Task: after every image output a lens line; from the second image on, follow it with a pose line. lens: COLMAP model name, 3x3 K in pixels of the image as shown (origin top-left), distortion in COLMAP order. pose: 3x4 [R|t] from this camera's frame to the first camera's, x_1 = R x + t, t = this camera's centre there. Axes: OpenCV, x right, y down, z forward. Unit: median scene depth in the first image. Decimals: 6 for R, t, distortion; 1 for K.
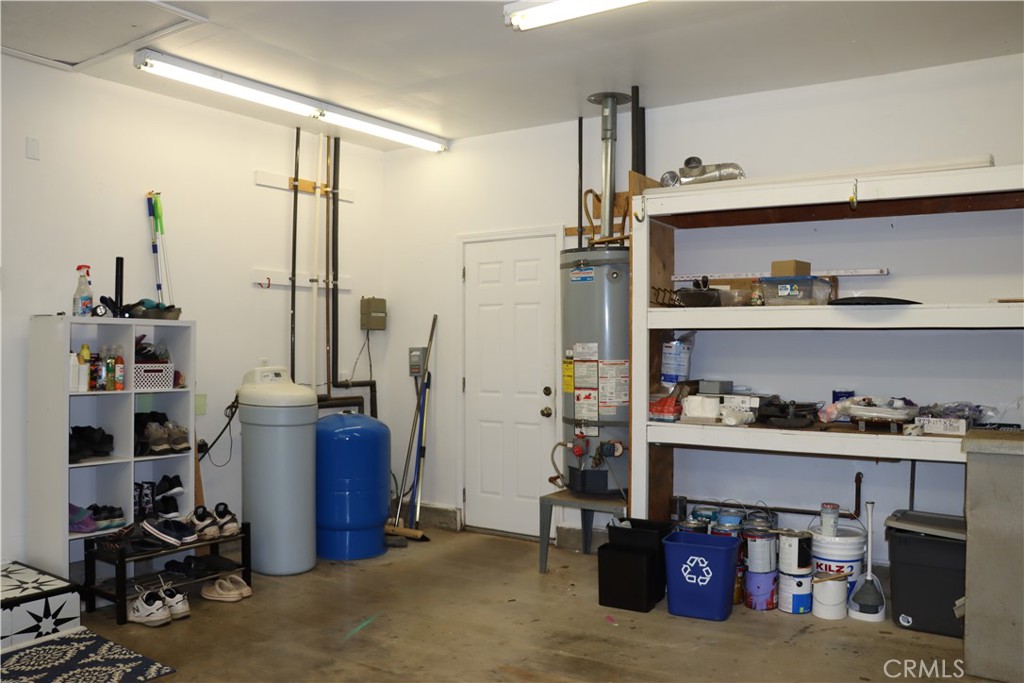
lens RADIAL K [[856.5, 0, 512.0], [0, 856.5, 341.5], [0, 0, 1]] dist [-0.198700, 0.177296]
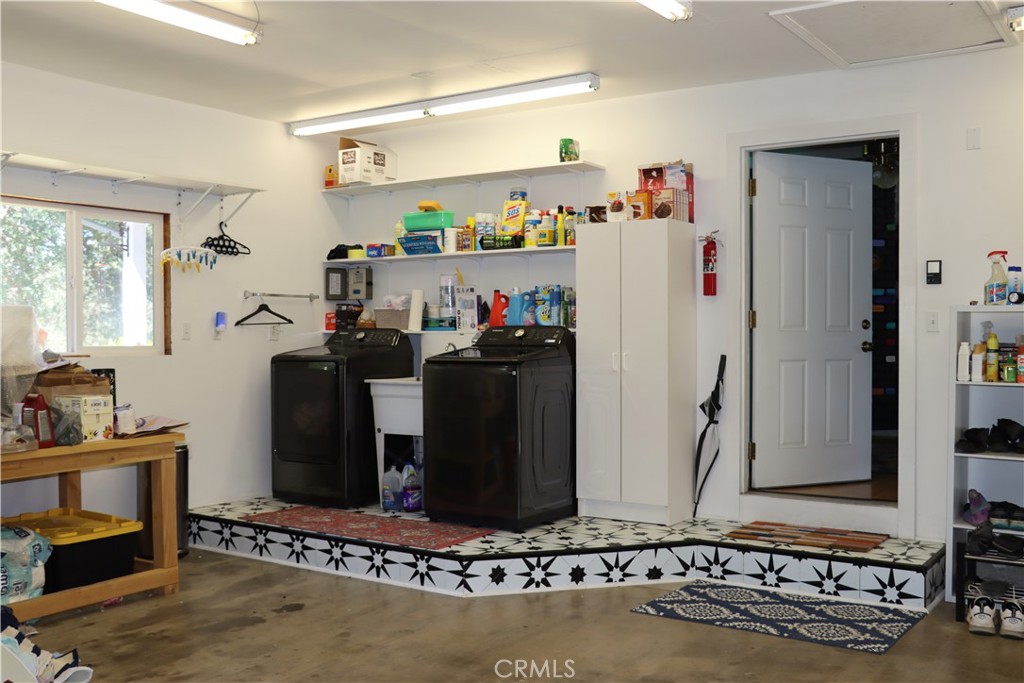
lens RADIAL K [[1040.5, 0, 512.0], [0, 1040.5, 341.5], [0, 0, 1]] dist [0.008106, 0.008158]
pose [[-0.005319, 0.003784, -0.999979, 0.188193], [0.003702, 0.999986, 0.003764, 0.001644], [0.999979, -0.003682, -0.005333, 0.116377]]
